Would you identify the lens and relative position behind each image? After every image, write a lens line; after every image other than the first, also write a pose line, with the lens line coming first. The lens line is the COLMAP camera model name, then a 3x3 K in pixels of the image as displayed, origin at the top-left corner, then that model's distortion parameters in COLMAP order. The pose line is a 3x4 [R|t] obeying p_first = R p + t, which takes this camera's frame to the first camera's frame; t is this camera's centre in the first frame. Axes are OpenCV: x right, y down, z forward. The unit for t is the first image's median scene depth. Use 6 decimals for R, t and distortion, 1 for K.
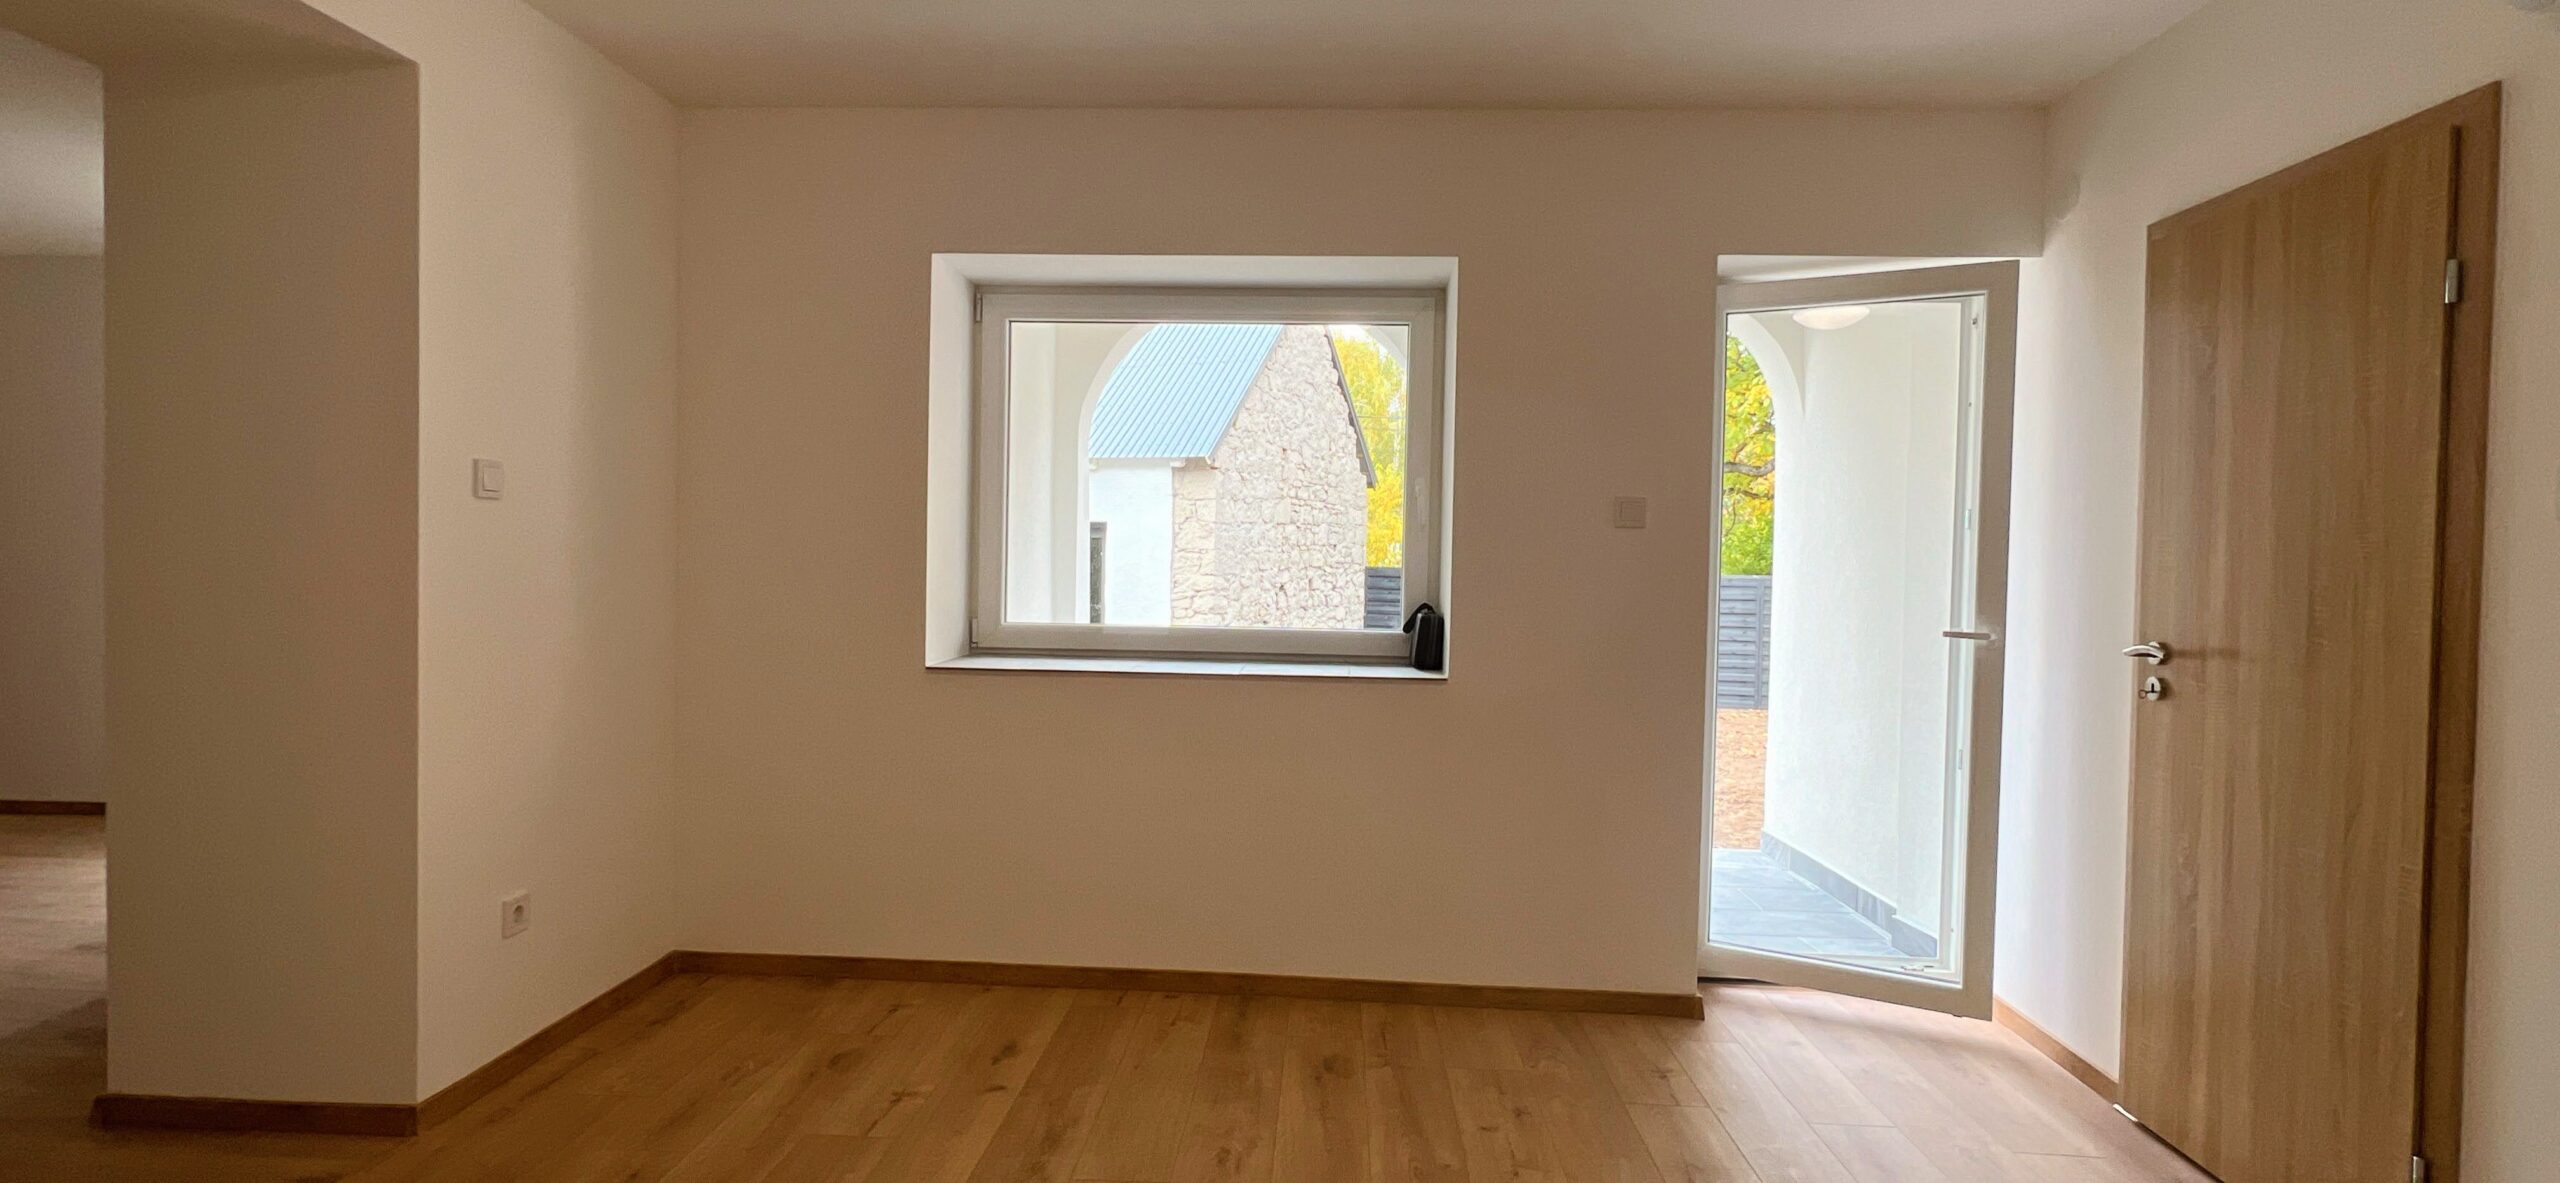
lens RADIAL K [[1190.8, 0, 1277.5], [0, 1190.8, 579.9], [0, 0, 1]] dist [-0.001949, 0.000256]
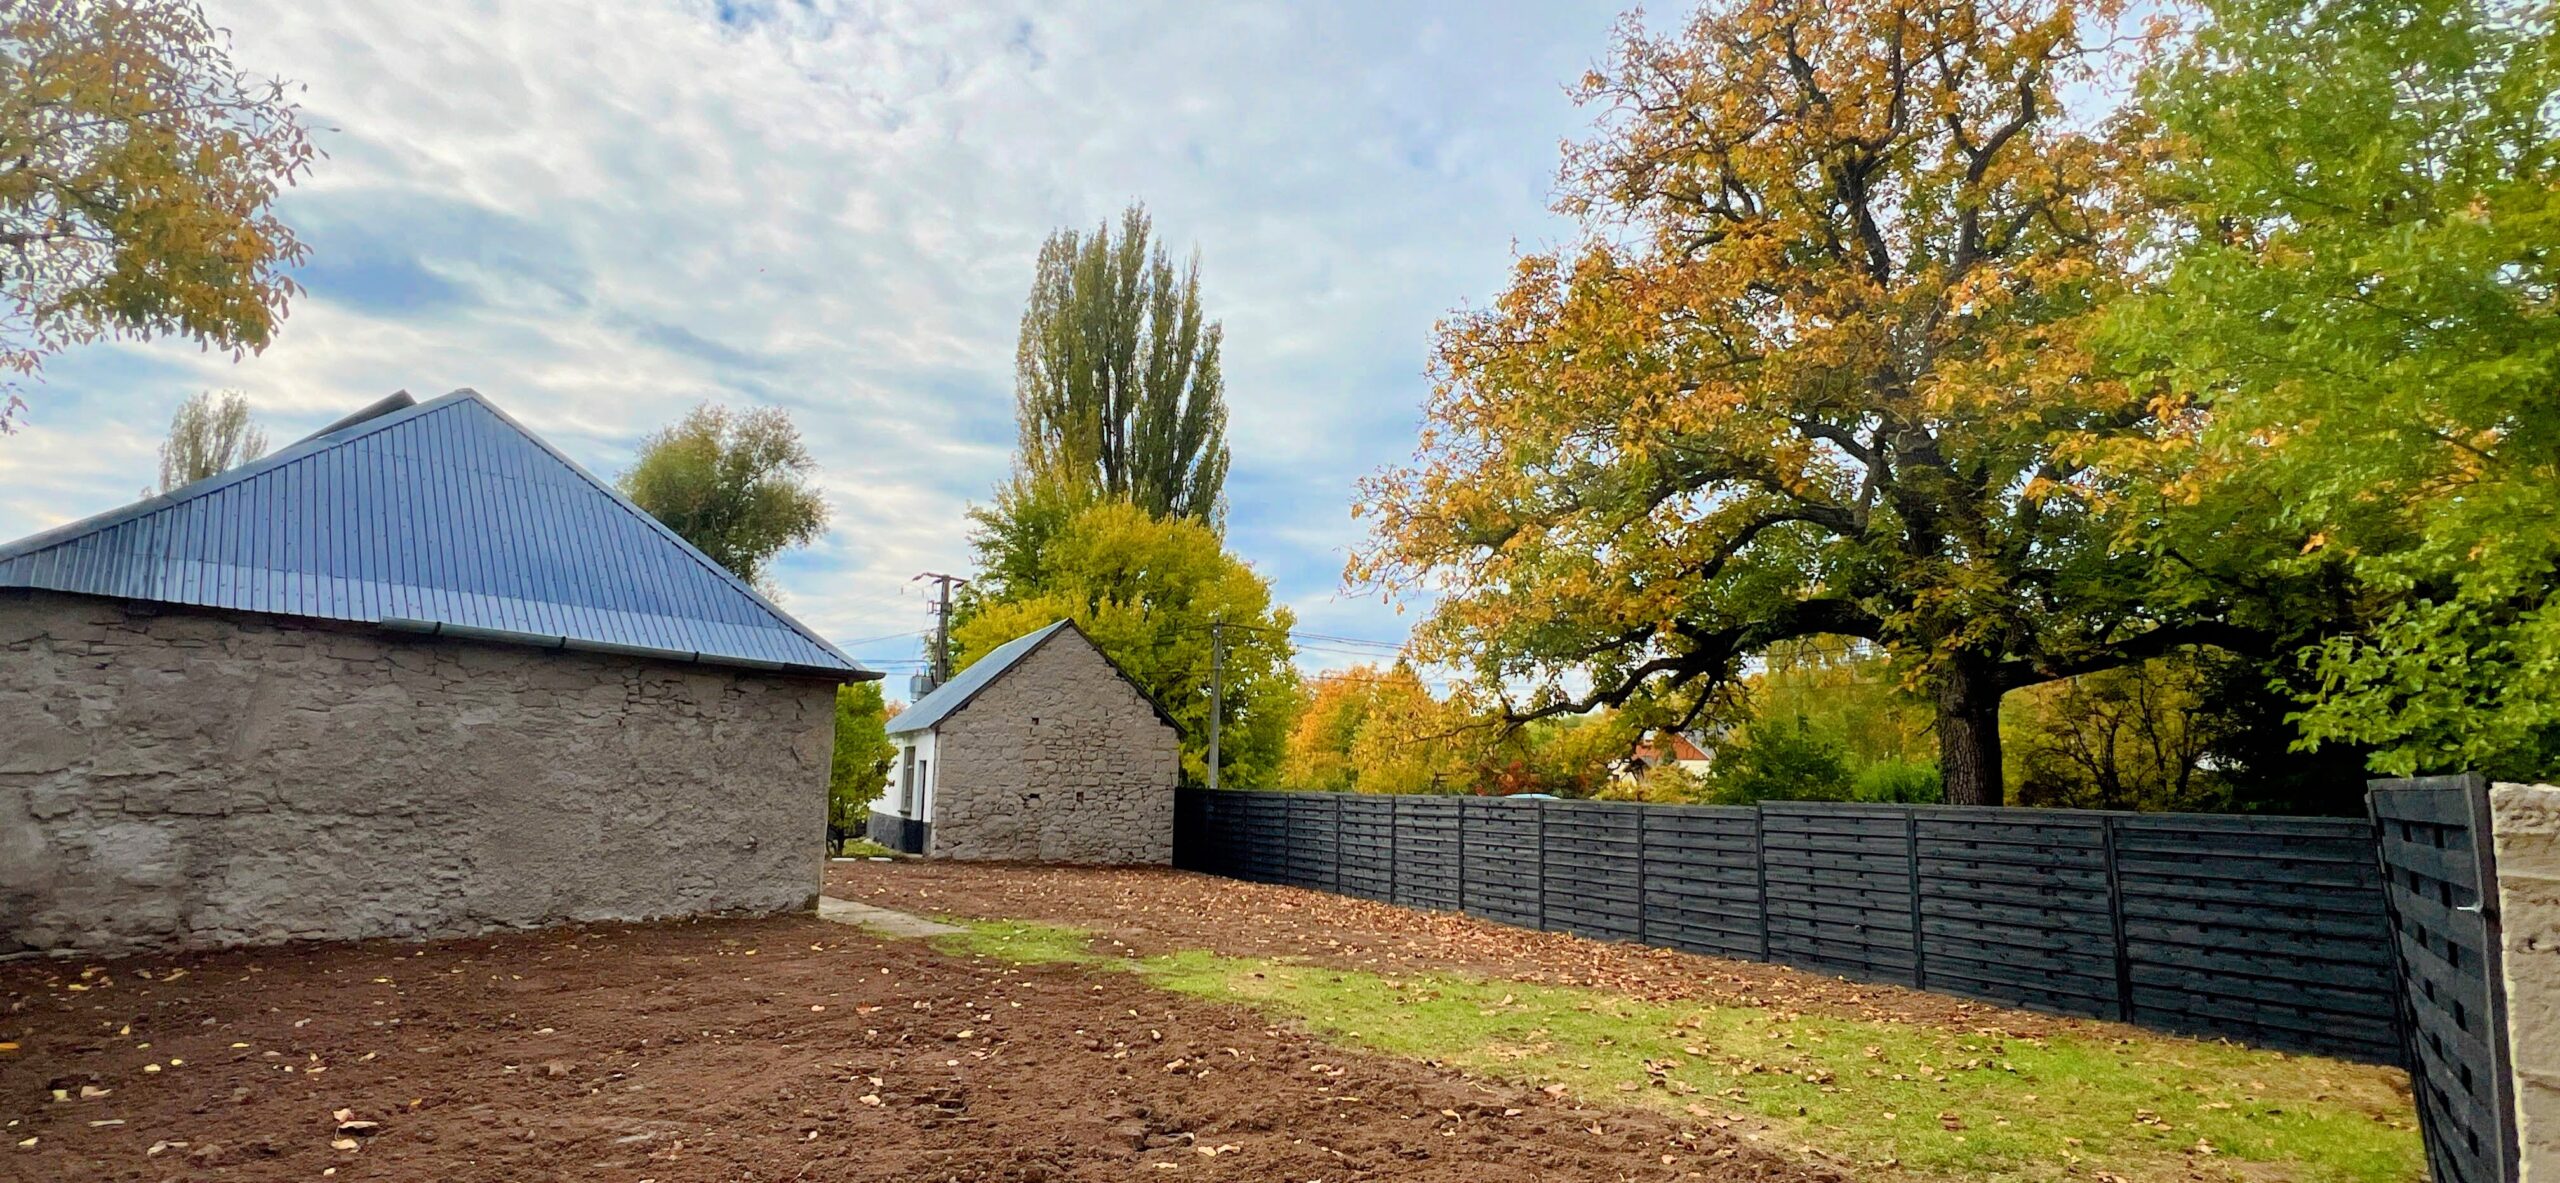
lens RADIAL K [[1190.8, 0, 1277.5], [0, 1190.8, 579.9], [0, 0, 1]] dist [-0.001949, 0.000256]
pose [[0.751822, -0.112510, -0.649696, 1.525938], [-0.021846, 0.980543, -0.195083, 0.030001], [0.659004, 0.160861, 0.734736, -0.125878]]
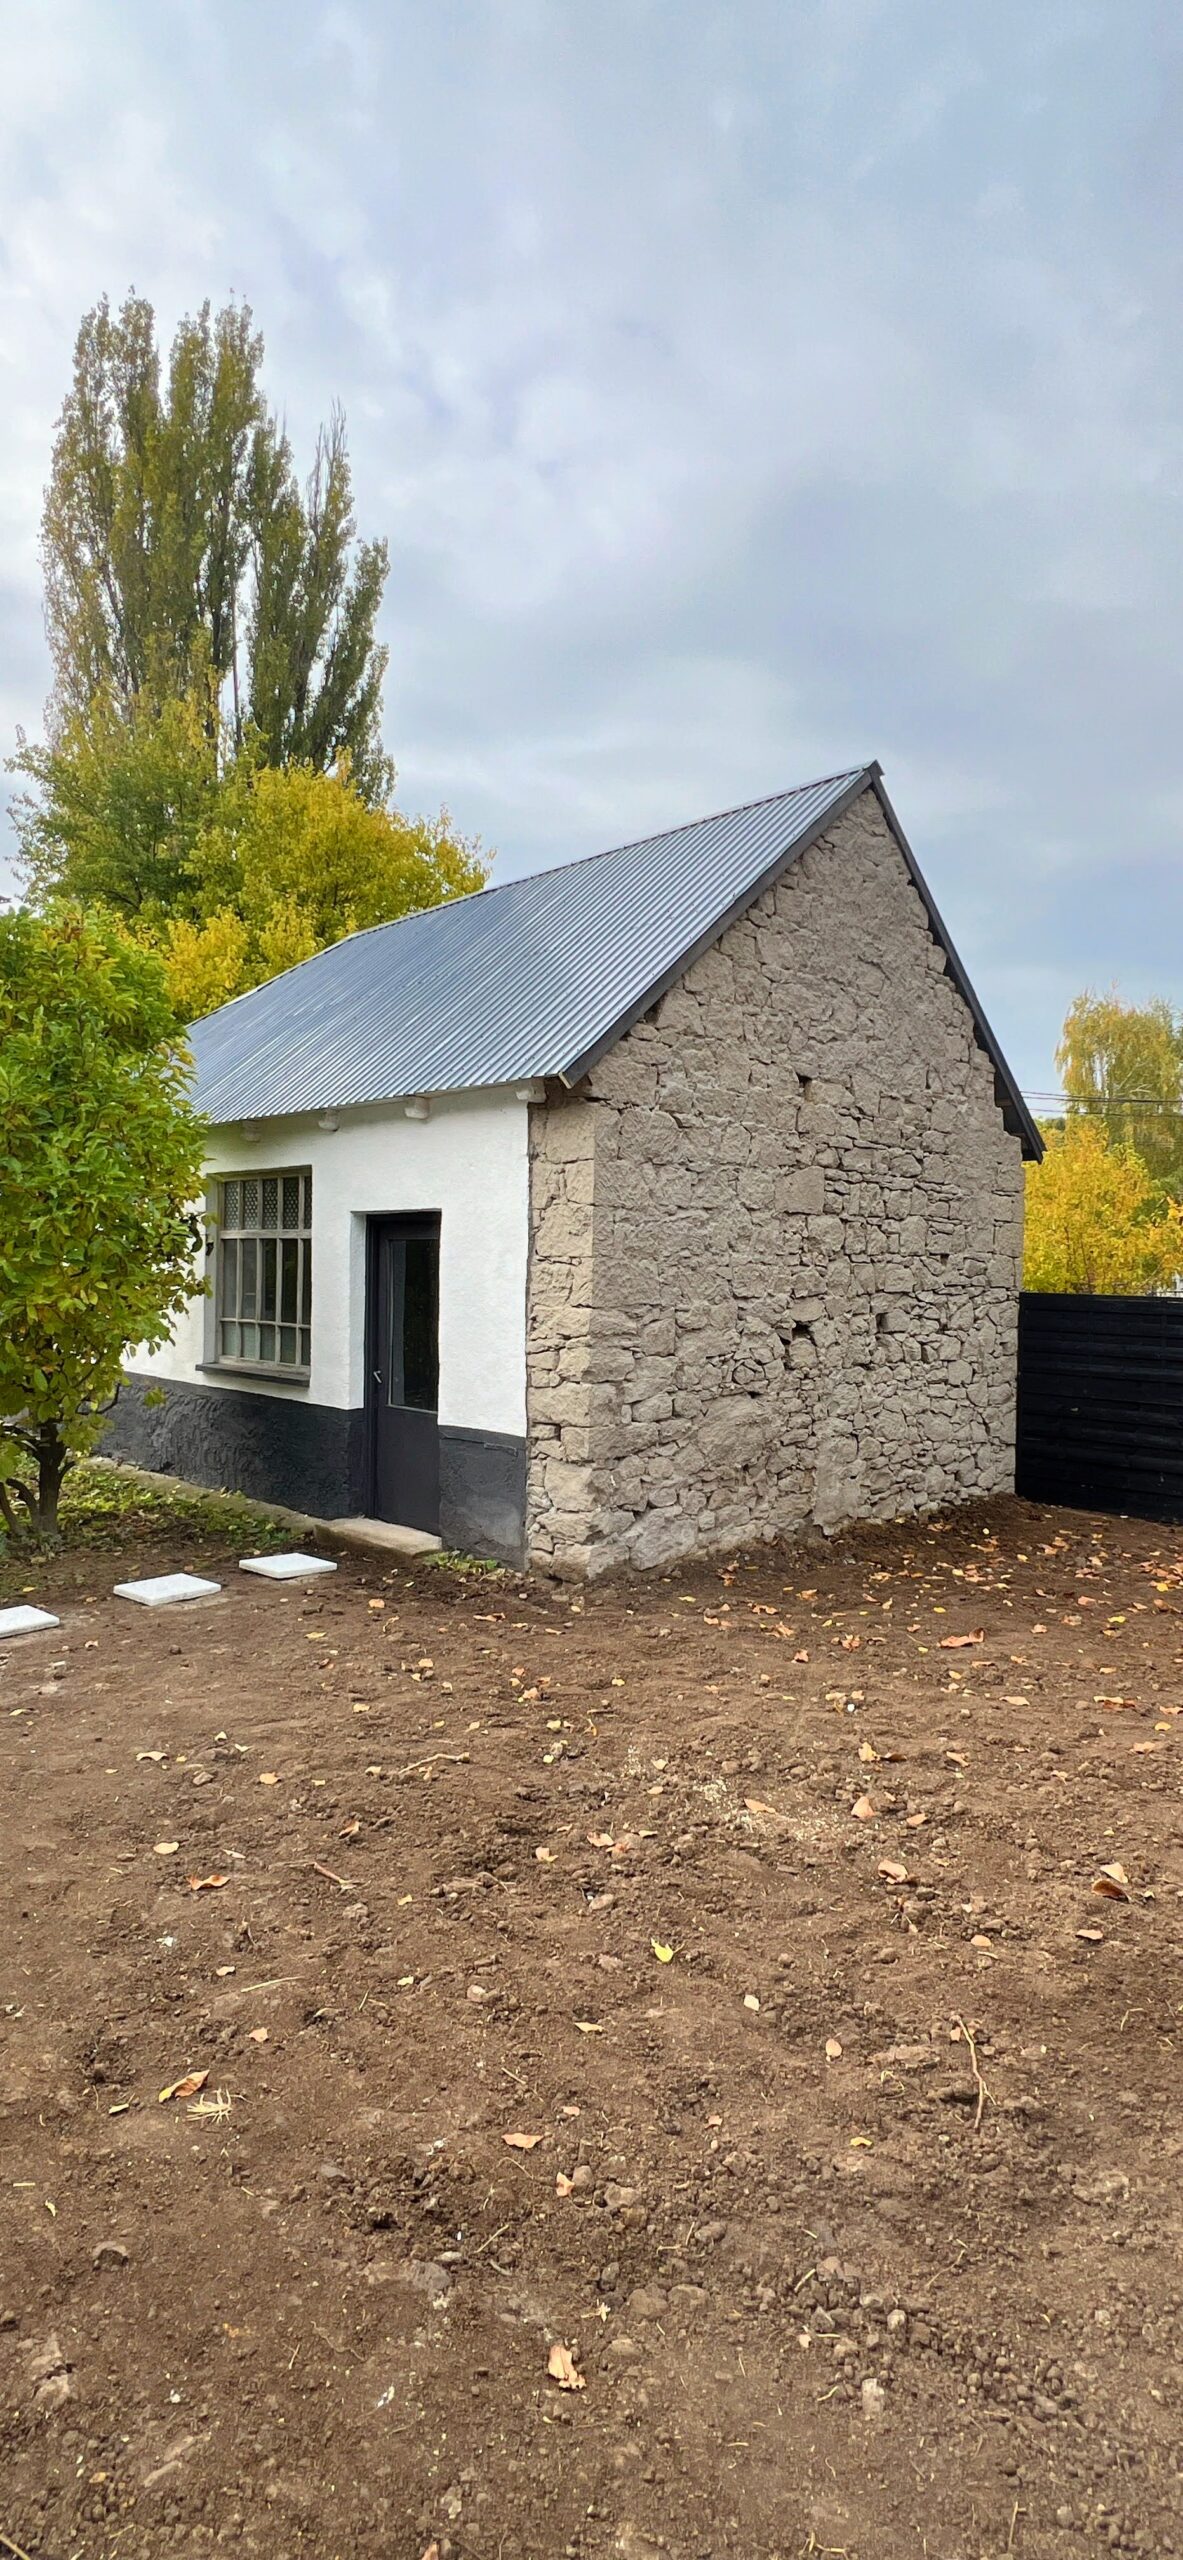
lens RADIAL K [[1190.8, 0, 603.9], [0, 1190.8, 1278.0], [0, 0, 1]] dist [-0.001949, 0.000256]
pose [[0.927973, 0.003702, -0.372628, 0.128143], [-0.011312, 0.999770, -0.018238, -0.006520], [0.372475, 0.021140, 0.927802, 0.472050]]
